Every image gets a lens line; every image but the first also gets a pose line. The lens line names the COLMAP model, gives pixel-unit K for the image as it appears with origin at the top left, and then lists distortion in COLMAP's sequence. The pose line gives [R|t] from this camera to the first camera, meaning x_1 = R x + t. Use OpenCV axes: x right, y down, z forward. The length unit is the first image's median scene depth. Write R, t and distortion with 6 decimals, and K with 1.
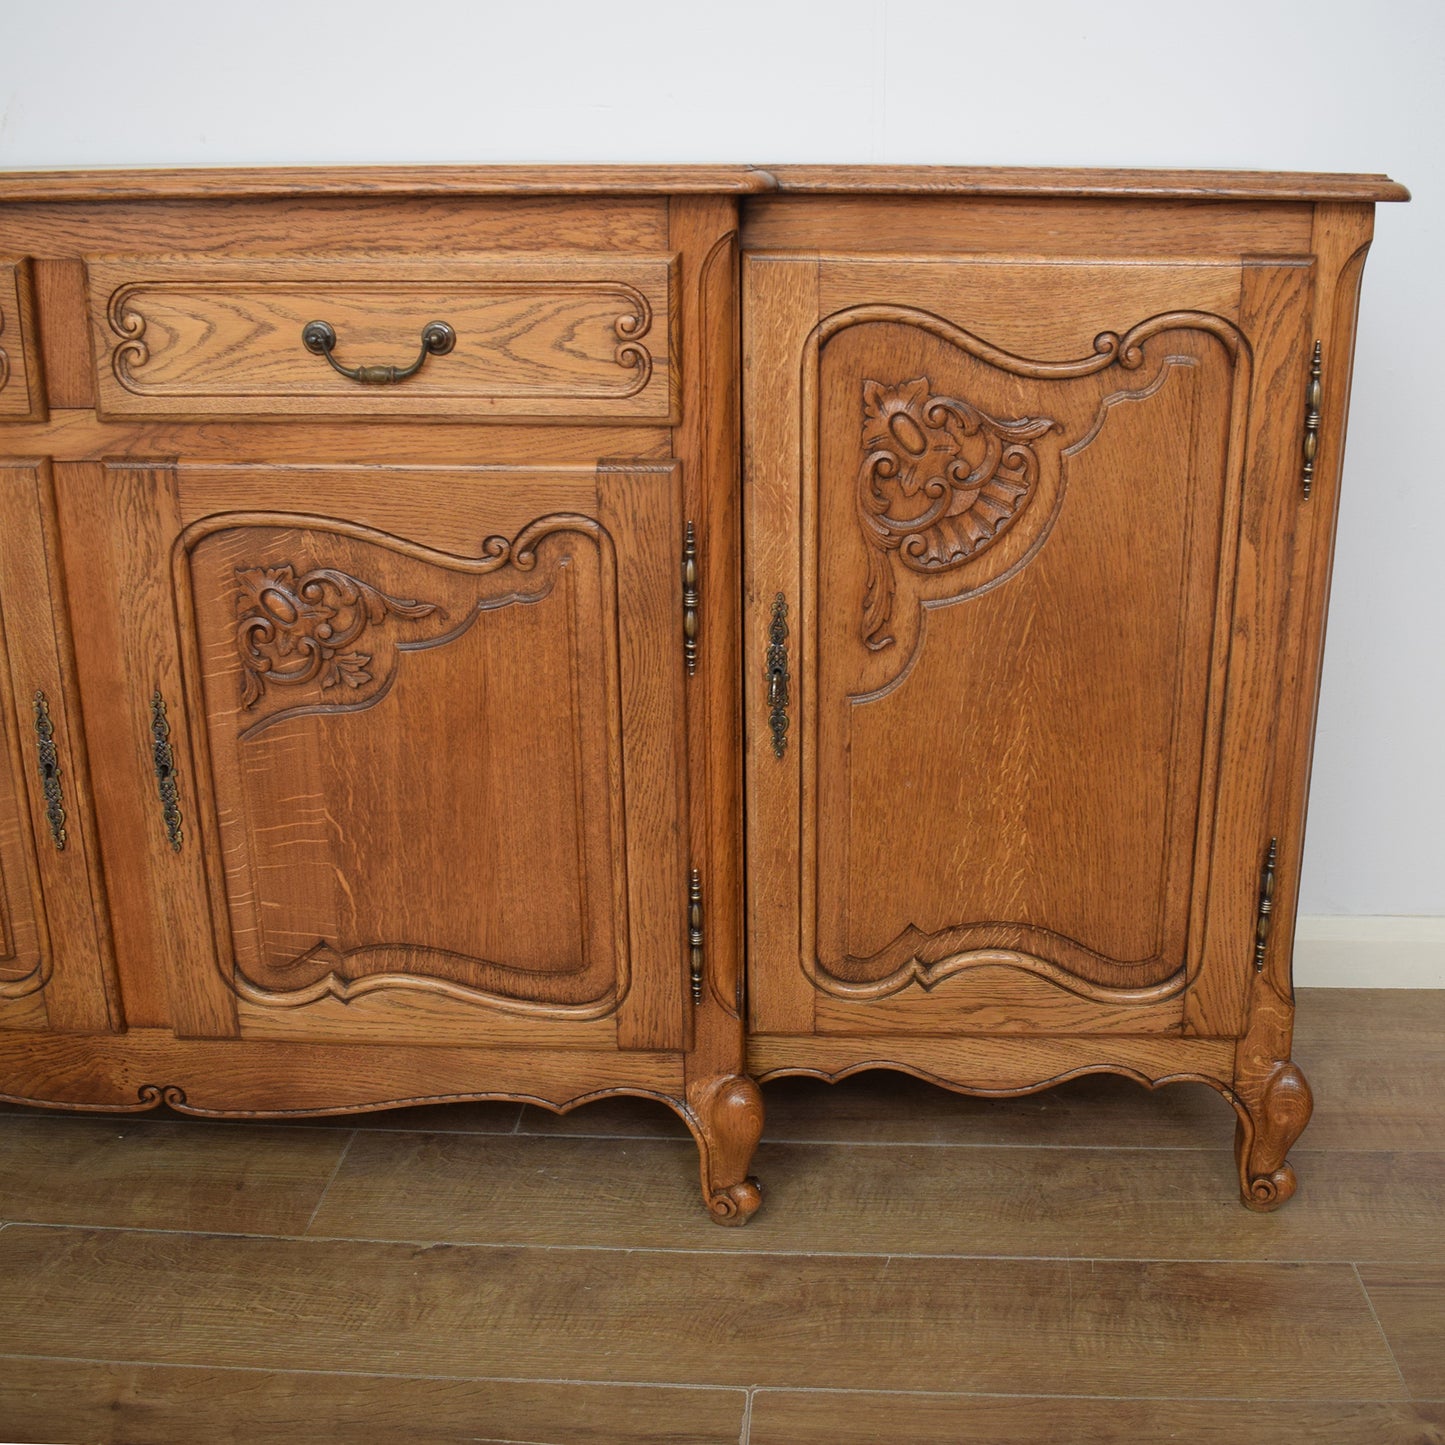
lens RADIAL K [[1685.6, 0, 804.3], [0, 1685.6, 709.5], [0, 0, 1]] dist [-0.095267, 0.000000]
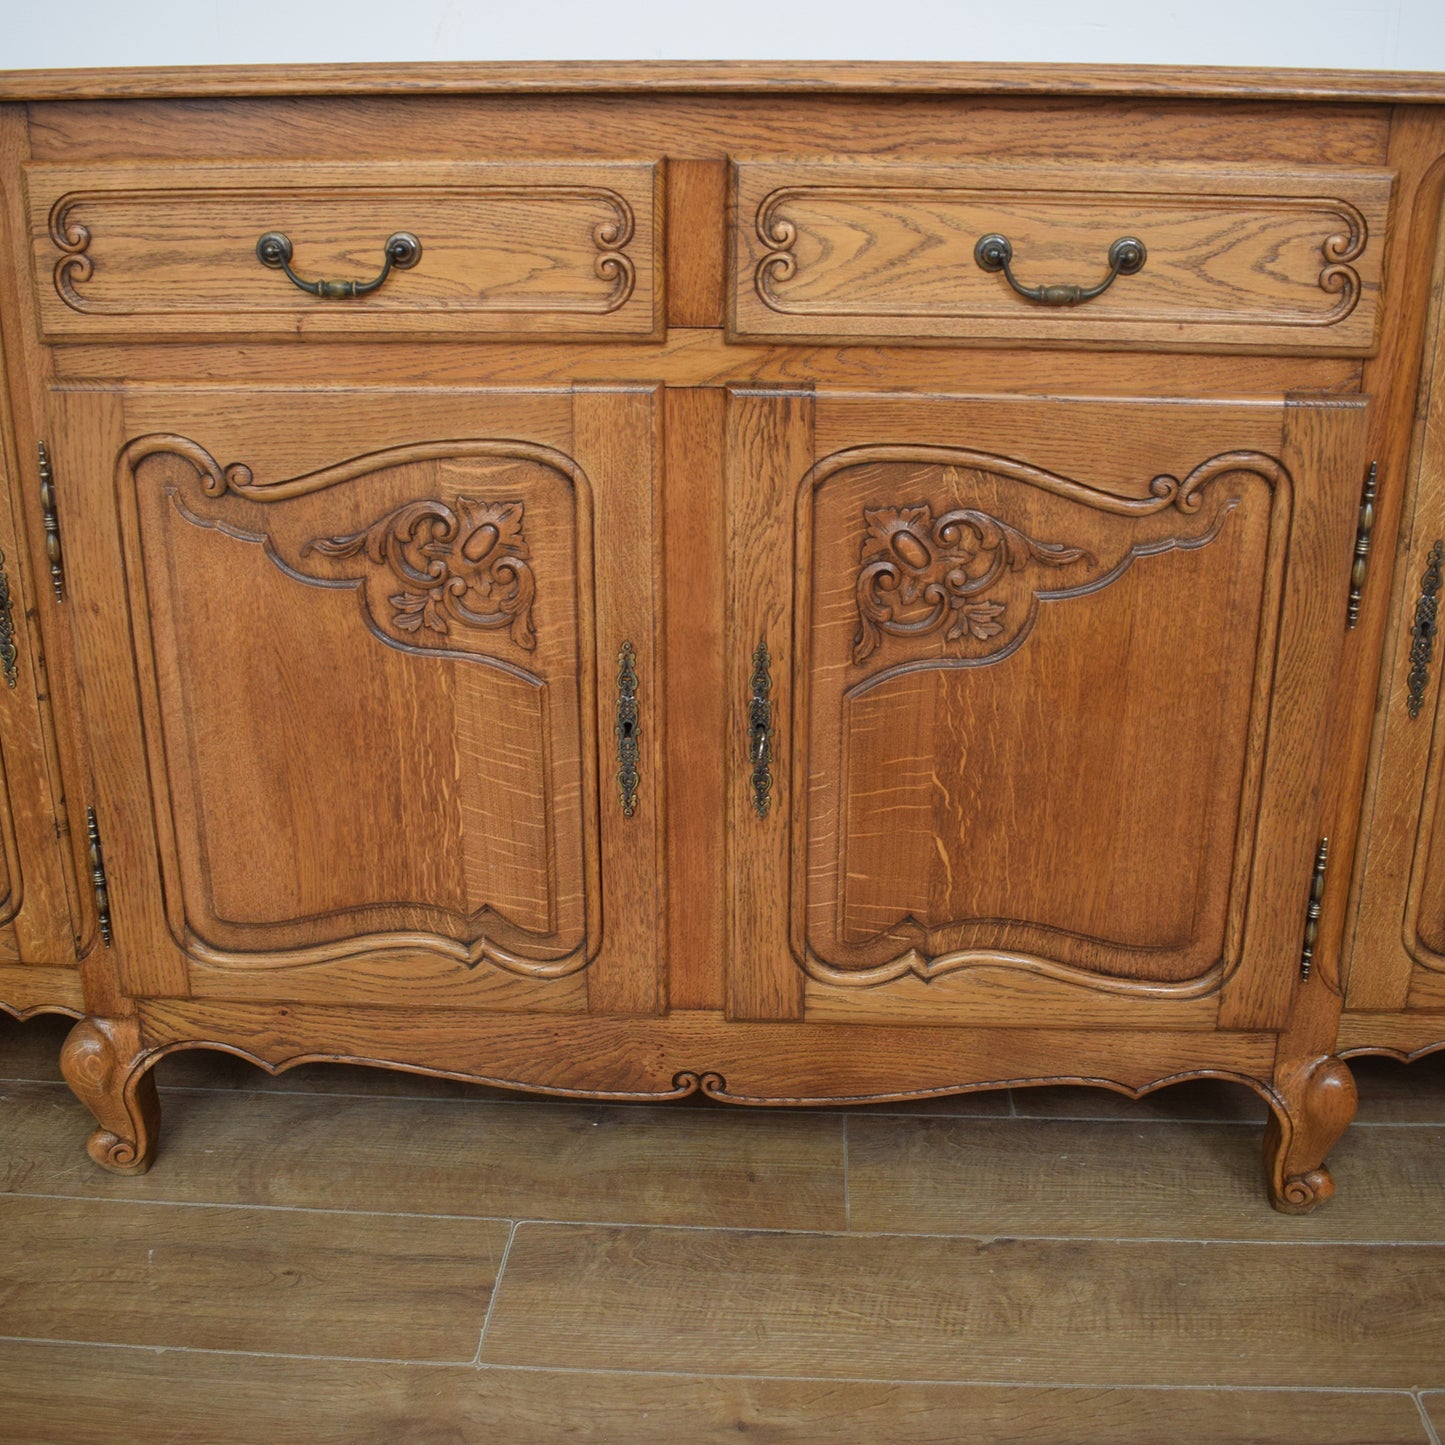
lens RADIAL K [[1685.6, 0, 728.3], [0, 1685.6, 725.3], [0, 0, 1]] dist [-0.095267, 0.000000]
pose [[0.999817, 0.003632, -0.018787, -0.390569], [-0.003074, 0.999556, 0.029652, 0.006834], [0.018886, -0.029589, 0.999384, 0.075963]]
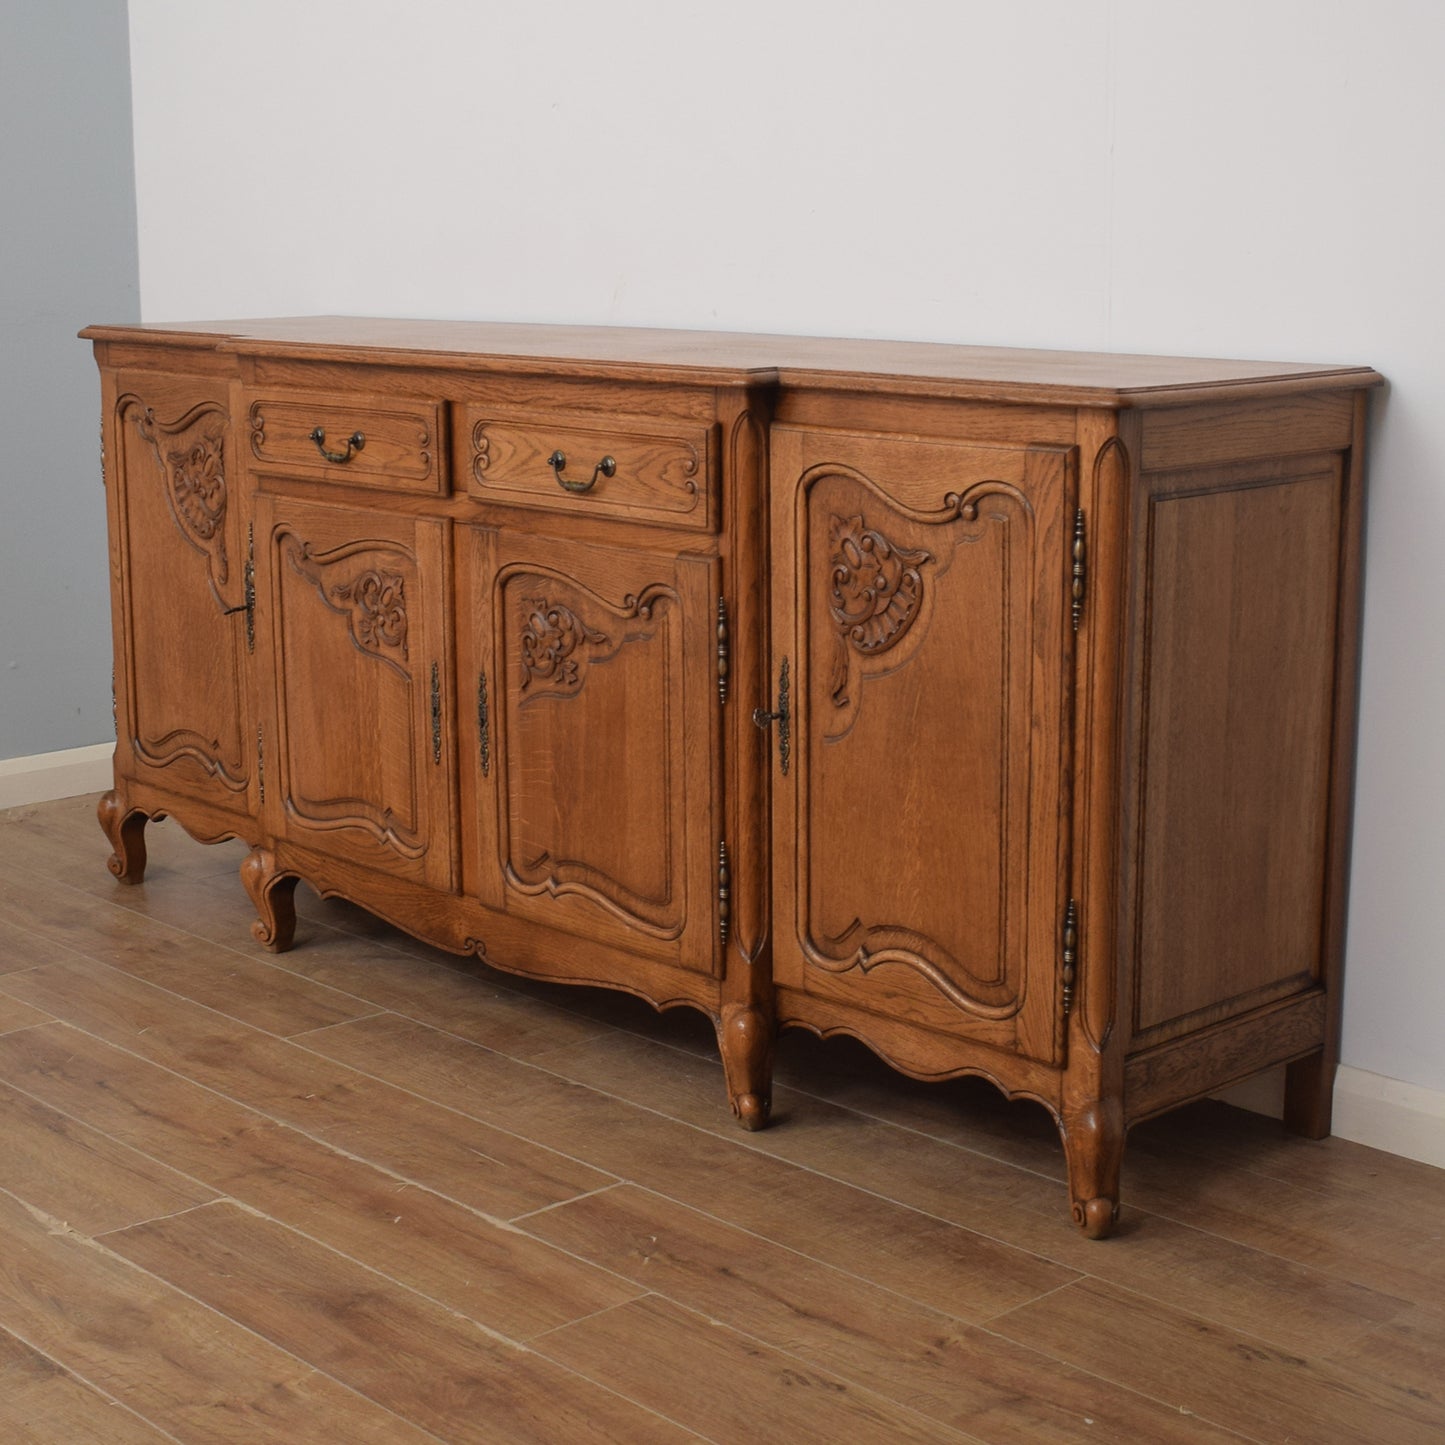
lens RADIAL K [[2544.7, 0, 609.3], [0, 2544.7, 744.8], [0, 0, 1]] dist [-0.093987, 0.000000]
pose [[0.686576, 0.139757, -0.713499, 1.444395], [-0.207986, 0.978094, -0.008553, 0.054307], [0.696674, 0.154270, 0.700604, -0.613851]]
